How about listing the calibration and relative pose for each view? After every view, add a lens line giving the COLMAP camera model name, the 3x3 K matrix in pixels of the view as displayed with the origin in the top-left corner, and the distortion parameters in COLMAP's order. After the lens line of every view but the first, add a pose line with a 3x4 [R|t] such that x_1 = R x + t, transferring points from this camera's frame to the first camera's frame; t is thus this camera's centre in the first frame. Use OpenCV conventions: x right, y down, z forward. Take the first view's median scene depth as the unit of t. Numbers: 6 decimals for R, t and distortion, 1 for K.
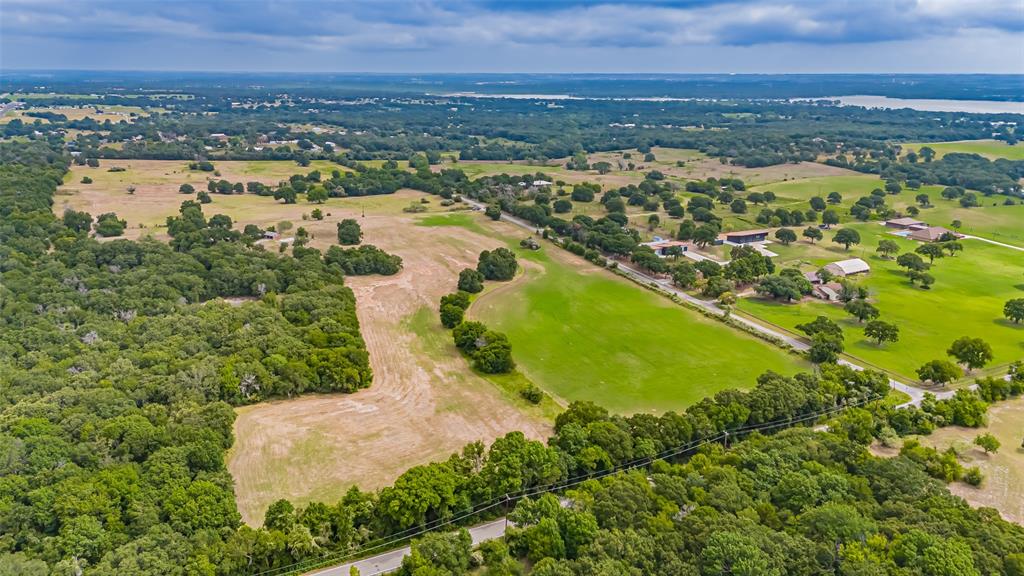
lens RADIAL K [[750.3, 0, 509.2], [0, 750.3, 289.8], [0, 0, 1]] dist [0.089896, -0.099054]
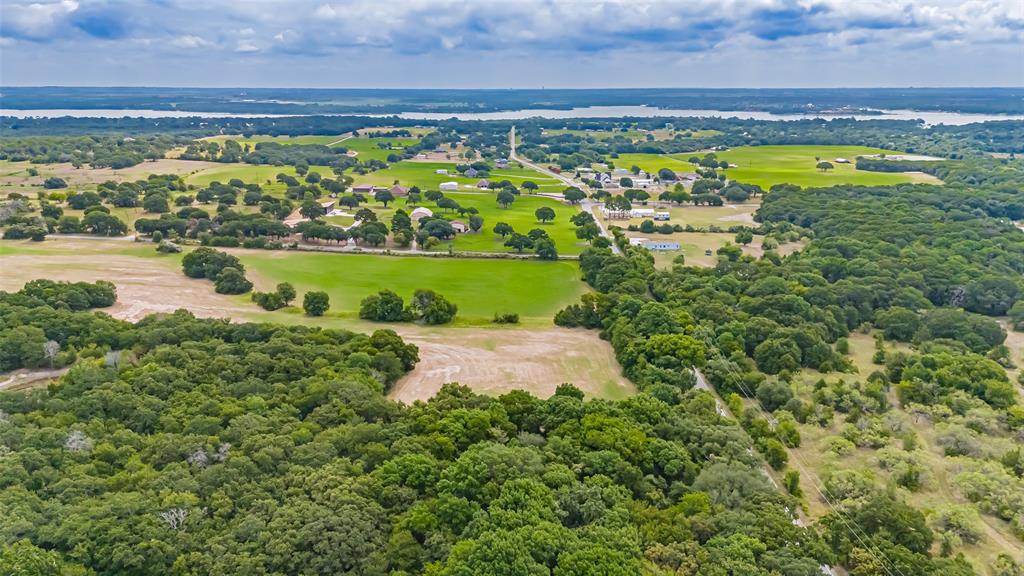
lens RADIAL K [[750.3, 0, 509.2], [0, 750.3, 289.8], [0, 0, 1]] dist [0.089896, -0.099054]
pose [[0.468713, -0.233119, 0.852035, -0.554786], [0.247365, 0.960597, 0.126744, -0.029329], [-0.848008, 0.151357, 0.507910, 0.232466]]
